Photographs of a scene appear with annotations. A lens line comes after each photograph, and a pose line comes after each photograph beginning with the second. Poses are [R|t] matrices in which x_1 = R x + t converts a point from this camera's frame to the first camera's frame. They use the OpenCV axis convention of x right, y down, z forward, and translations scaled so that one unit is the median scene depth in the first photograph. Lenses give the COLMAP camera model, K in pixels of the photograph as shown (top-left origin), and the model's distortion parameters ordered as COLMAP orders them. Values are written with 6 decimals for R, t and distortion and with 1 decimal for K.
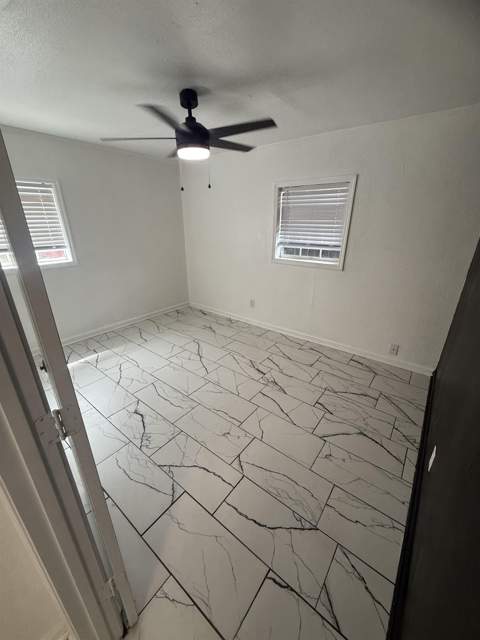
lens RADIAL K [[255.8, 0, 239.5], [0, 255.8, 318.8], [0, 0, 1]] dist [0.000354, 0.000064]
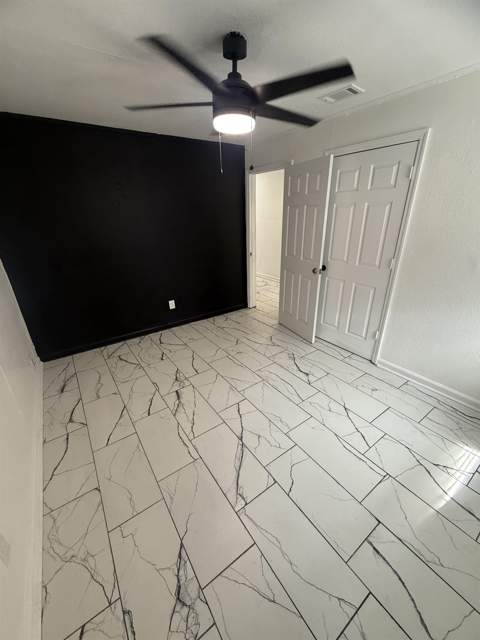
lens RADIAL K [[255.8, 0, 239.5], [0, 255.8, 318.8], [0, 0, 1]] dist [0.000354, 0.000064]
pose [[-0.958253, -0.089906, 0.271417, -0.337262], [0.126124, 0.719010, 0.683460, -0.557268], [-0.256599, 0.689160, -0.677654, 1.423309]]
